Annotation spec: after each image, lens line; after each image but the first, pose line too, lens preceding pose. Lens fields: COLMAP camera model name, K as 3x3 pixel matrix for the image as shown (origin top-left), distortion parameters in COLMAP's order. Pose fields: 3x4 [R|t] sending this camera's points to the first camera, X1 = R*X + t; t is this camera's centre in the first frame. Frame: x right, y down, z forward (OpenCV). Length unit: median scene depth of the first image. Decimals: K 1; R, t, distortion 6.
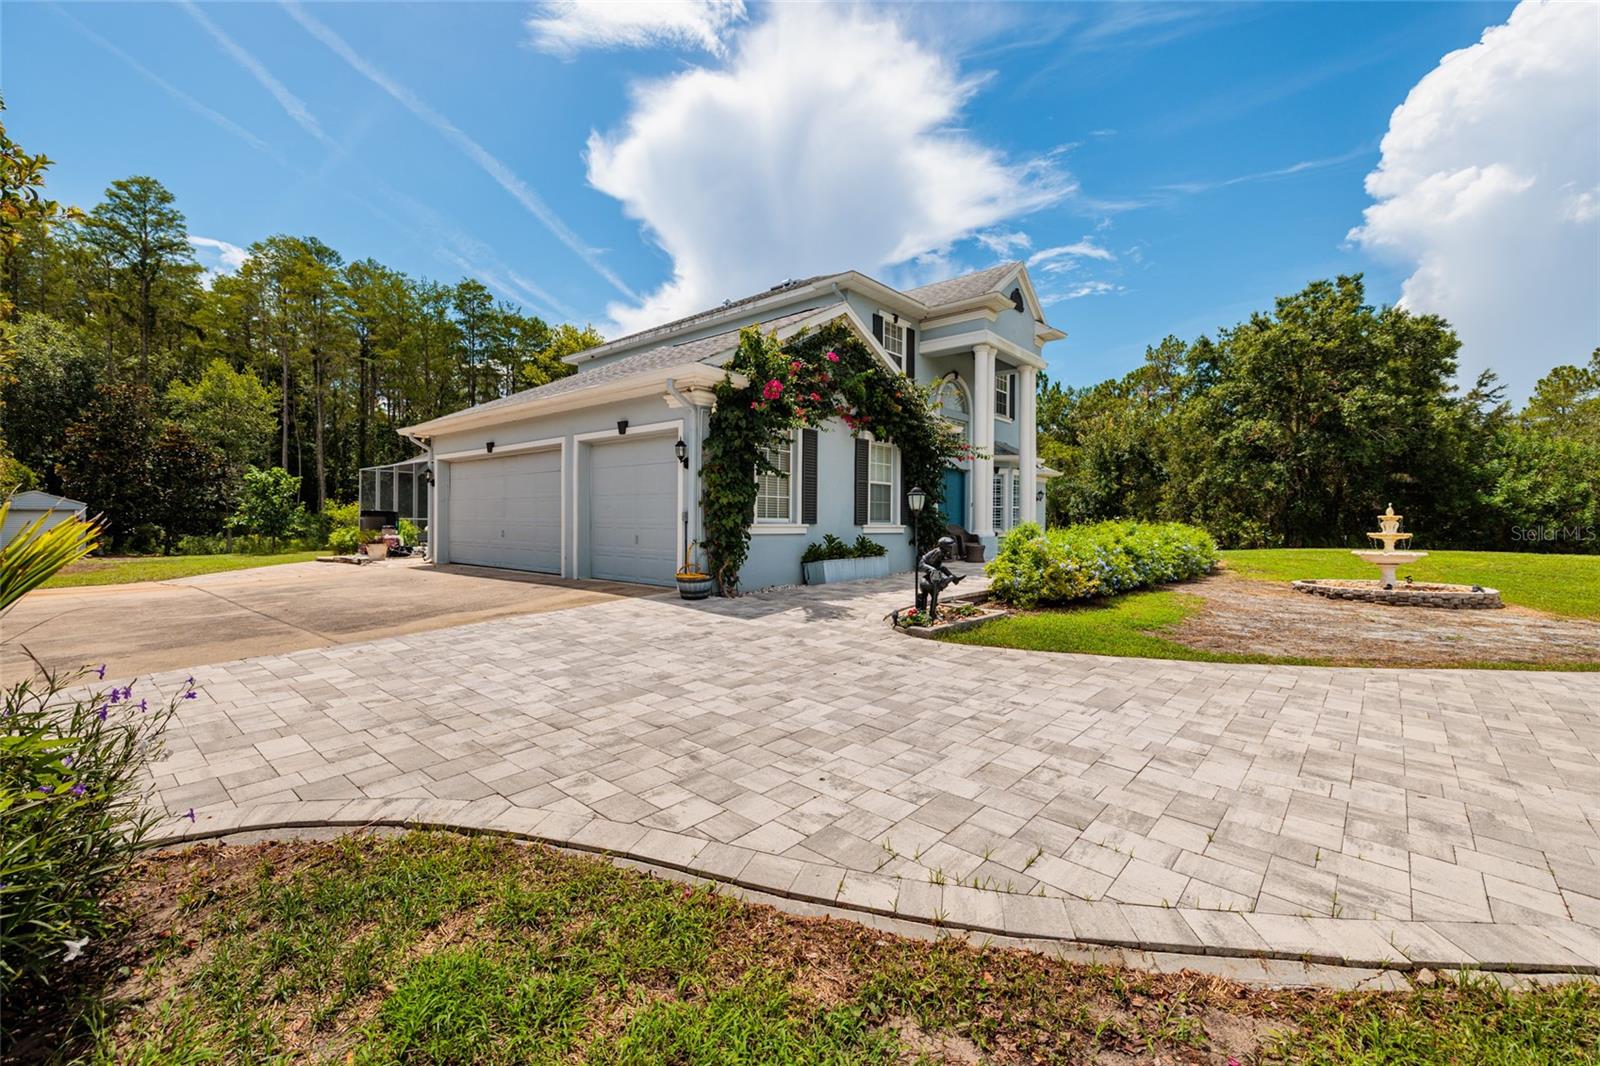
lens RADIAL K [[701.6, 0, 783.9], [0, 701.6, 534.0], [0, 0, 1]] dist [0.008396, -0.000788]
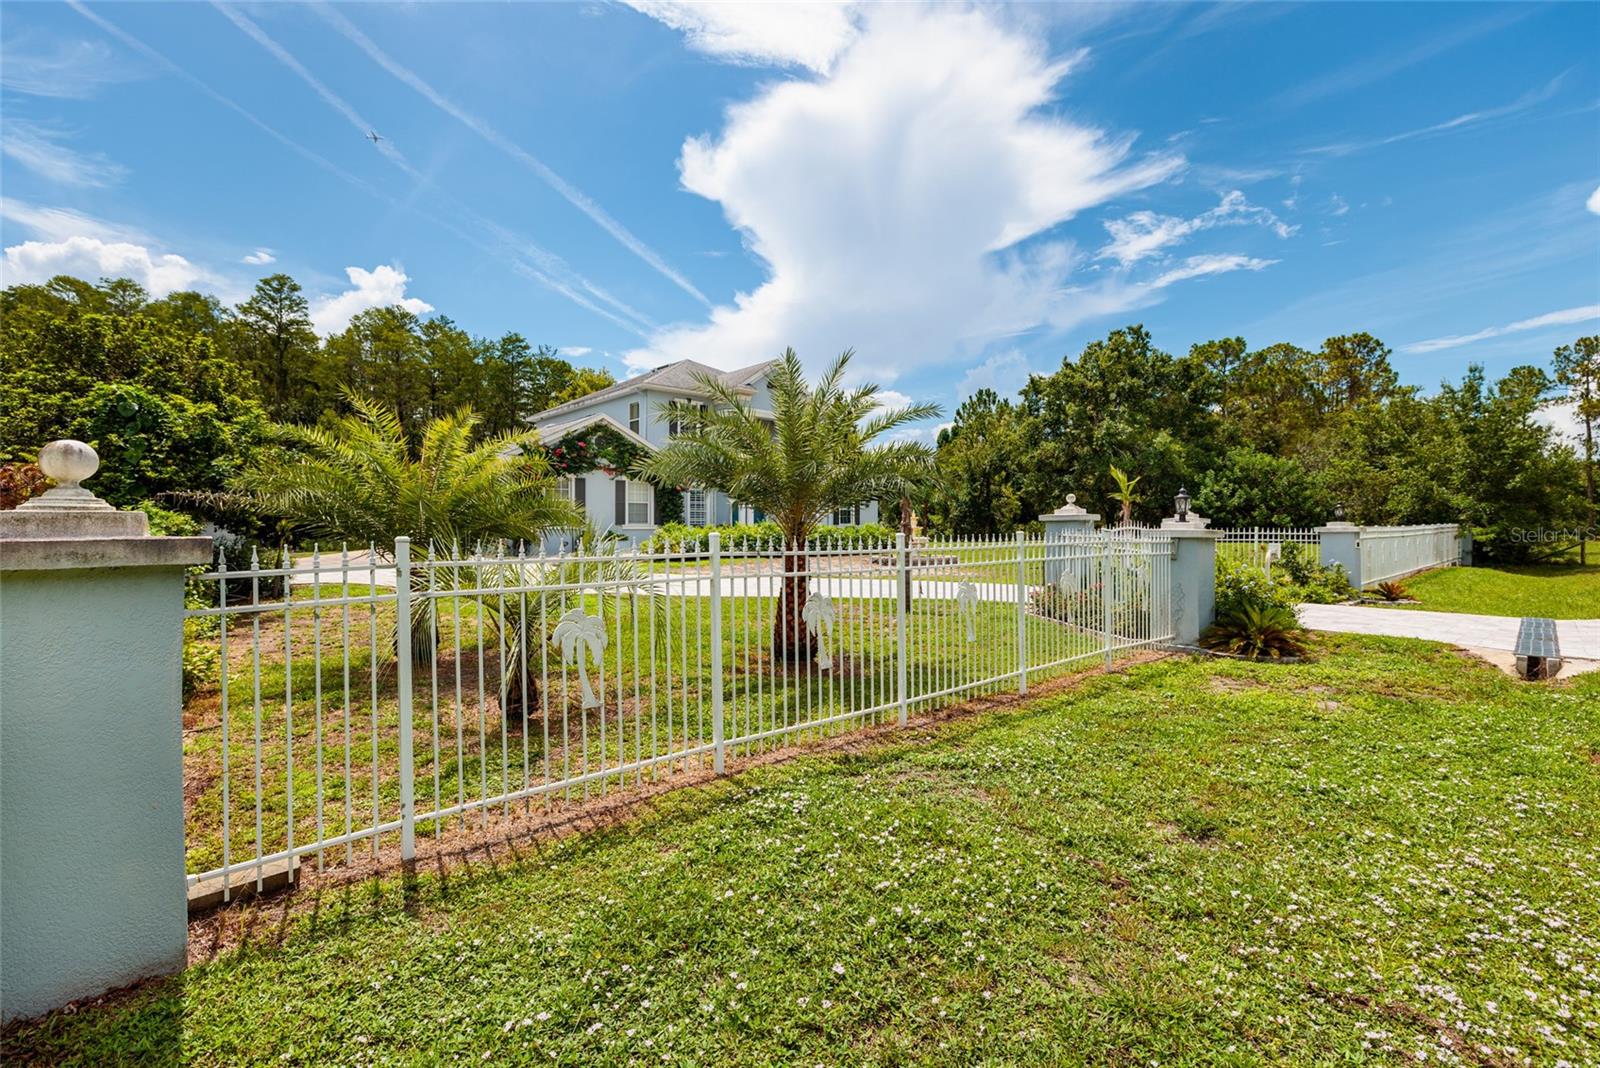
lens RADIAL K [[737.0, 0, 811.2], [0, 737.0, 509.5], [0, 0, 1]] dist [-0.005348, 0.001460]
pose [[0.994303, -0.013355, -0.105752, 0.226412], [0.009710, 0.999343, -0.034910, 0.005335], [0.106149, 0.033684, 0.993780, -0.252546]]
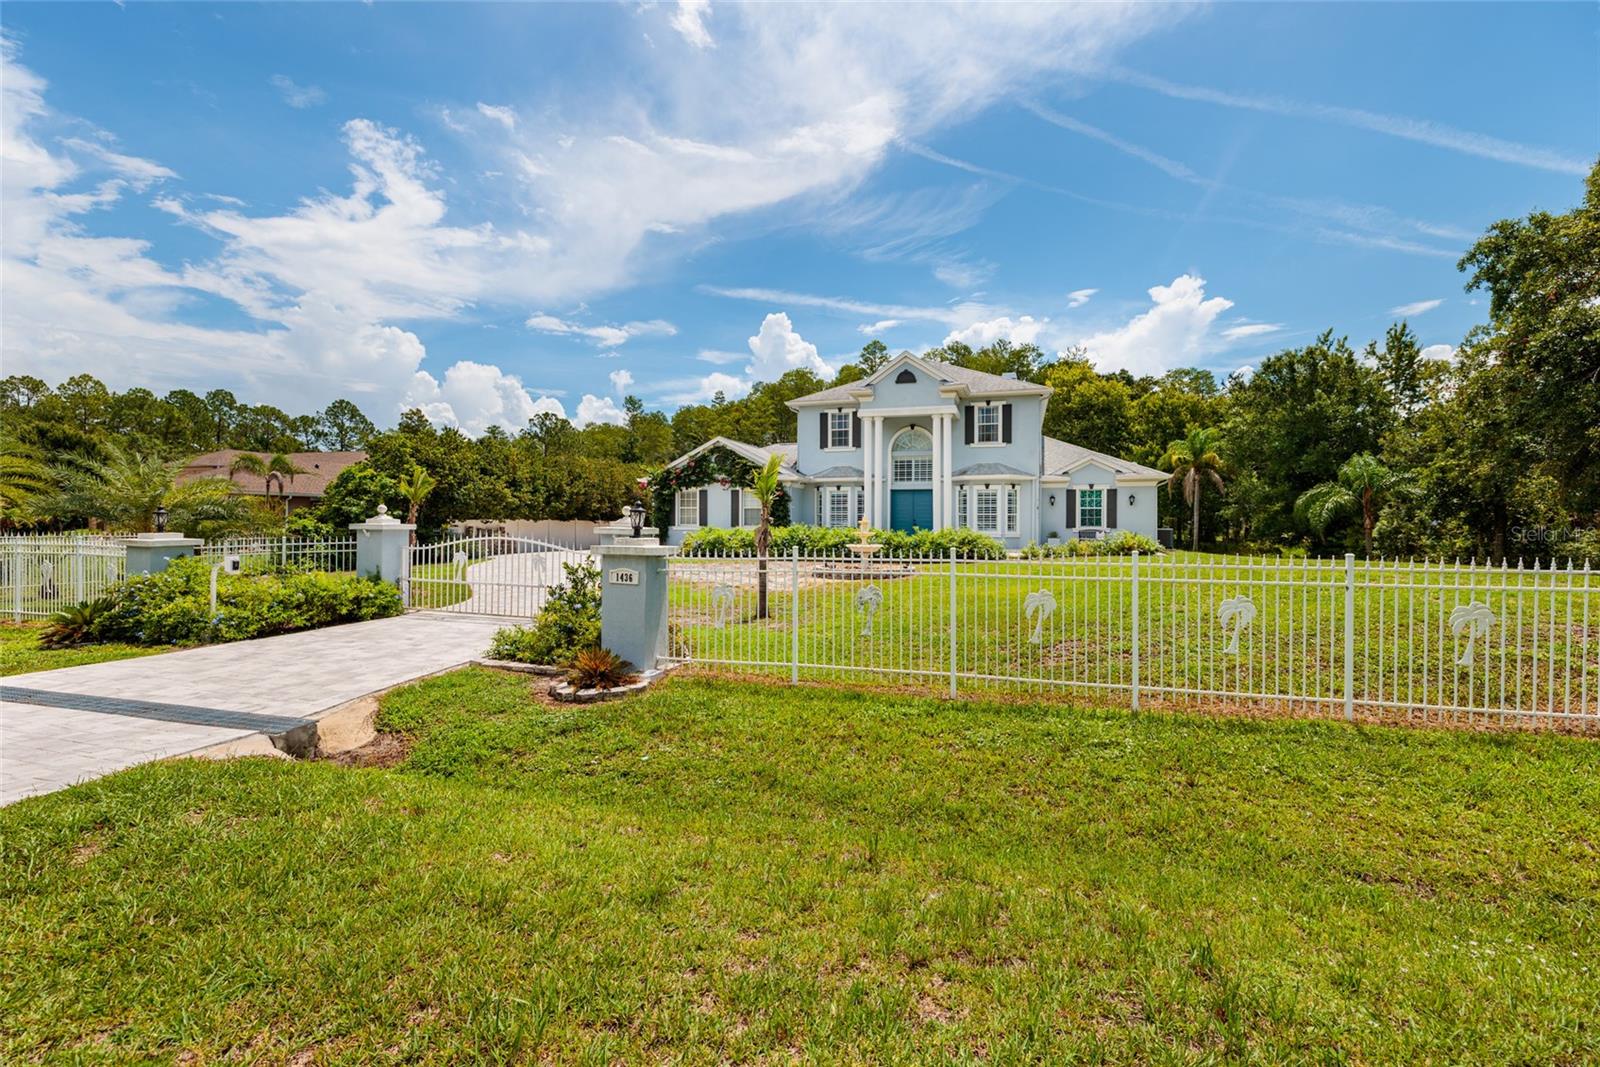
lens RADIAL K [[702.8, 0, 797.5], [0, 702.8, 509.6], [0, 0, 1]] dist [0.000680, 0.001627]
pose [[0.399492, -0.026306, -0.916359, 0.620333], [-0.008730, 0.999434, -0.032496, 0.000471], [0.916695, 0.020982, 0.399036, 0.073579]]
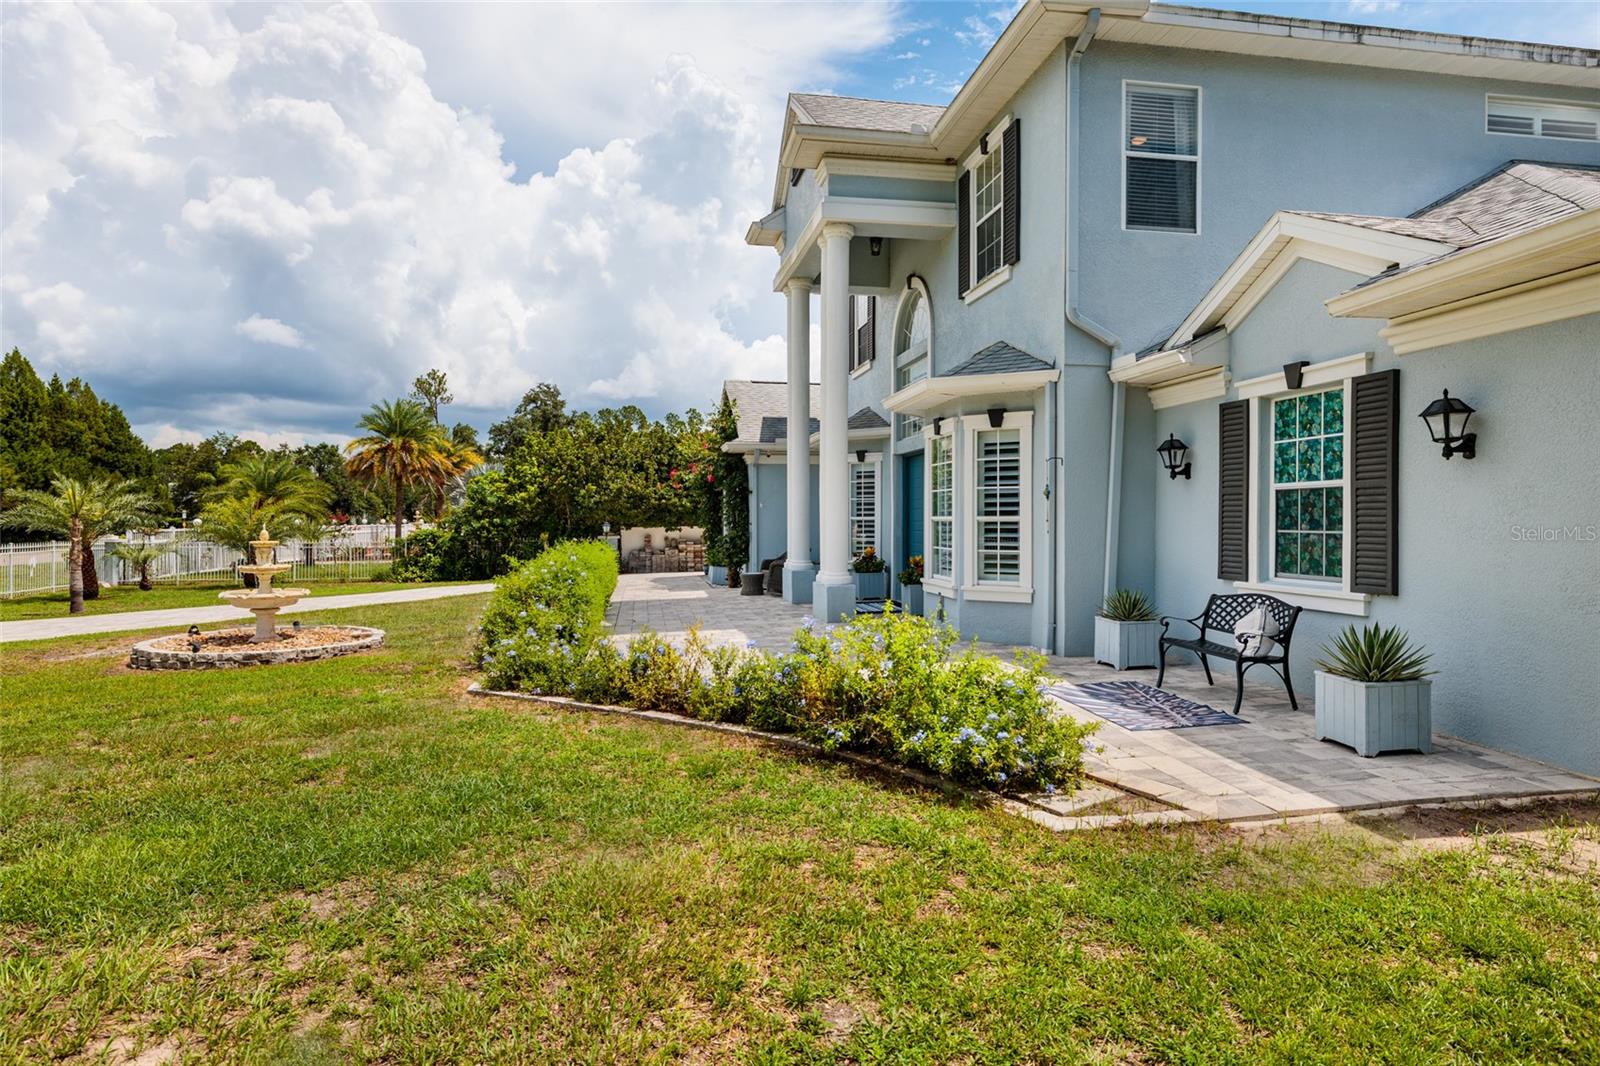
lens RADIAL K [[892.4, 0, 784.3], [0, 892.4, 524.5], [0, 0, 1]] dist [0.000727, 0.000762]
pose [[-0.630418, -0.005133, -0.776239, 0.348561], [-0.013237, 0.999904, 0.004139, -0.015001], [0.776143, 0.012884, -0.630426, 0.558804]]
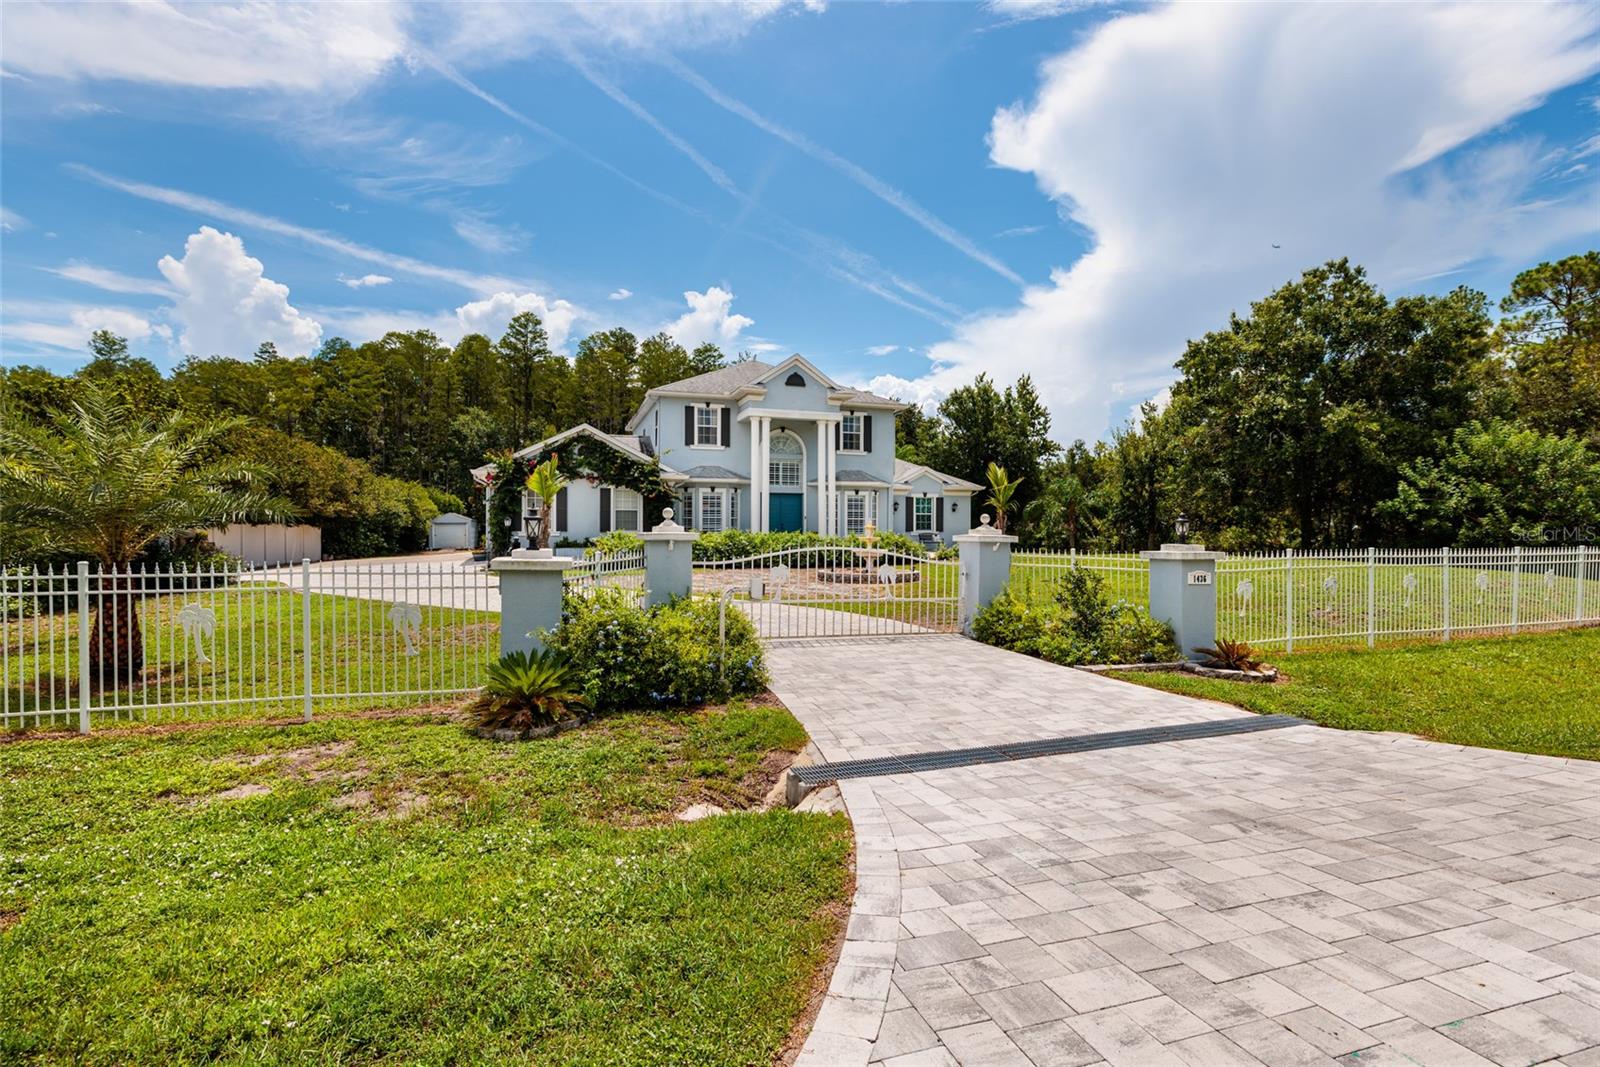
lens RADIAL K [[771.1, 0, 803.6], [0, 771.1, 522.5], [0, 0, 1]] dist [-0.004090, 0.001523]
pose [[0.862908, -0.008627, -0.505288, 0.450508], [-0.000994, 0.999823, -0.018767, -0.000251], [0.505360, 0.016697, 0.862747, -0.153192]]
